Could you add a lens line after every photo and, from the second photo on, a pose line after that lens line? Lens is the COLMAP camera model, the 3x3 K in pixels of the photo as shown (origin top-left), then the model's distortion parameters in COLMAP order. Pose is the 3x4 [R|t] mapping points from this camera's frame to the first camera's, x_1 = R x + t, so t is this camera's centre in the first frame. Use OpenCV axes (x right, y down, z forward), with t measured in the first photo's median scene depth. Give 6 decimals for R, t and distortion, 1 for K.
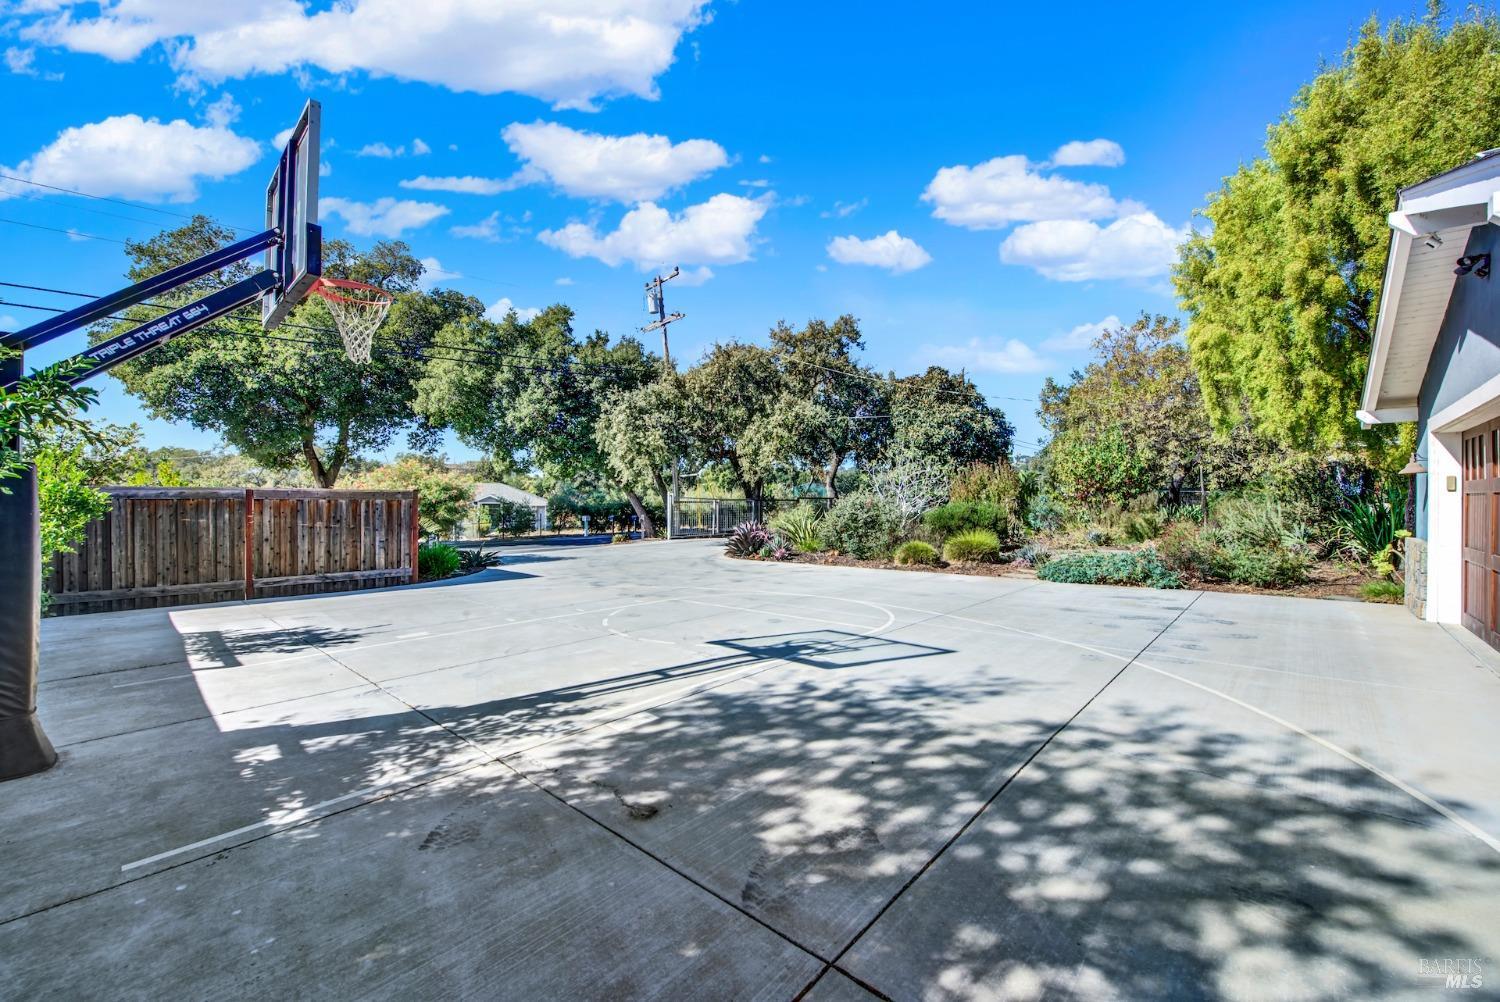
lens RADIAL K [[609.4, 0, 750.0], [0, 609.4, 501.0], [0, 0, 1]] dist [-0.000151, -0.000017]
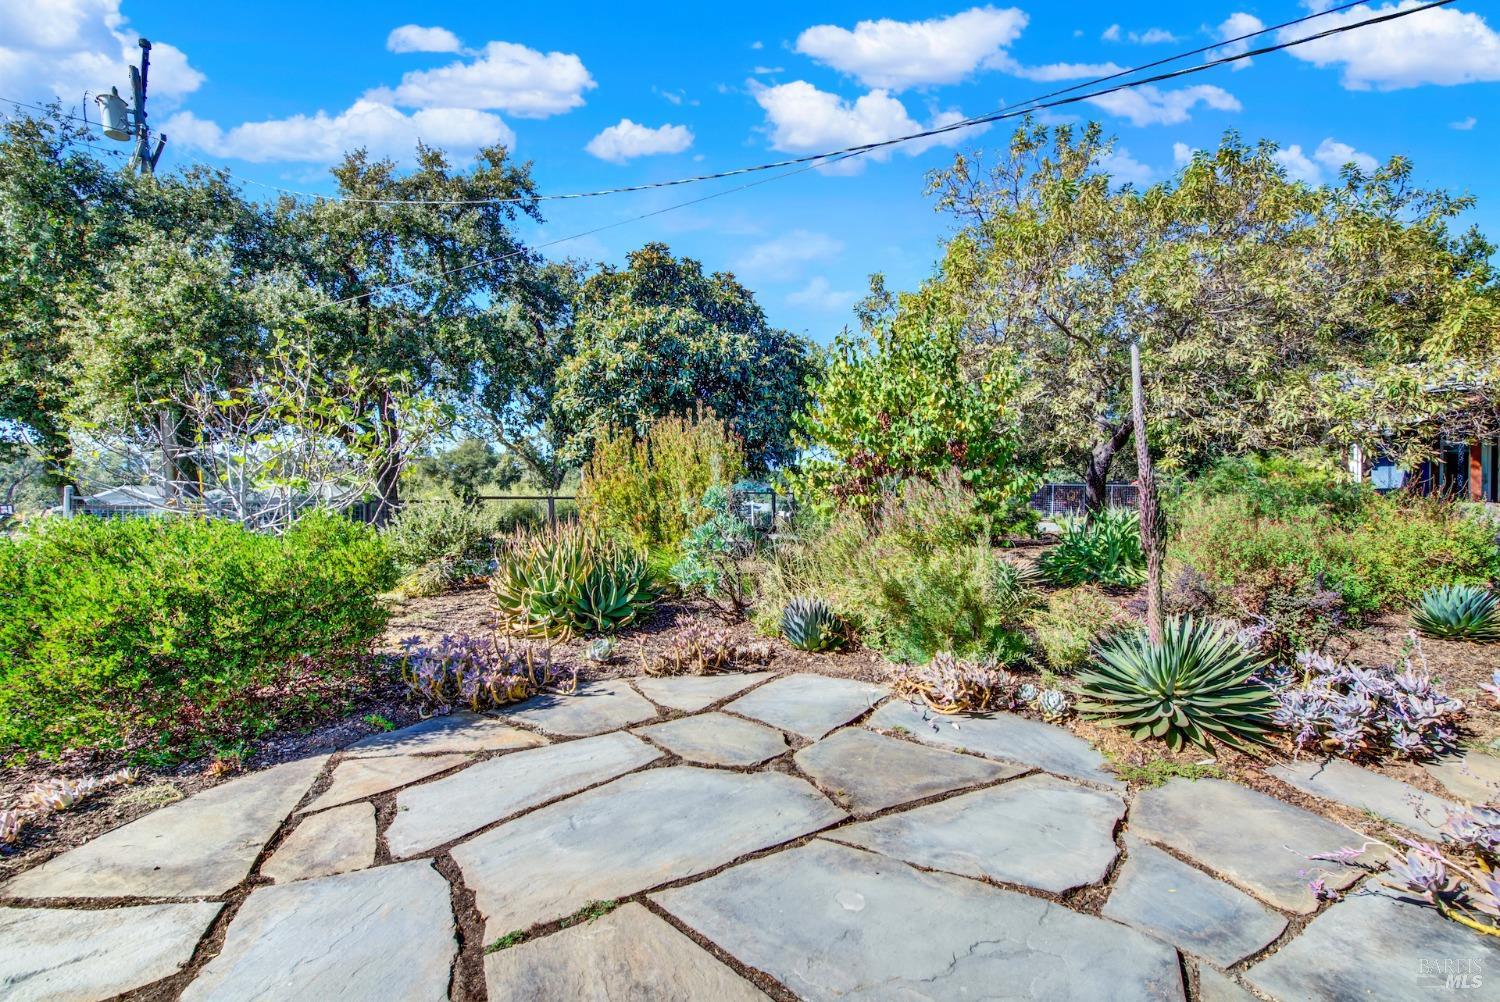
lens RADIAL K [[609.4, 0, 750.0], [0, 609.4, 501.0], [0, 0, 1]] dist [-0.000151, -0.000017]
pose [[0.997295, -0.014559, 0.072052, 0.363258], [0.013970, 0.999865, 0.008672, -0.004655], [-0.072168, -0.007642, 0.997363, 0.499087]]
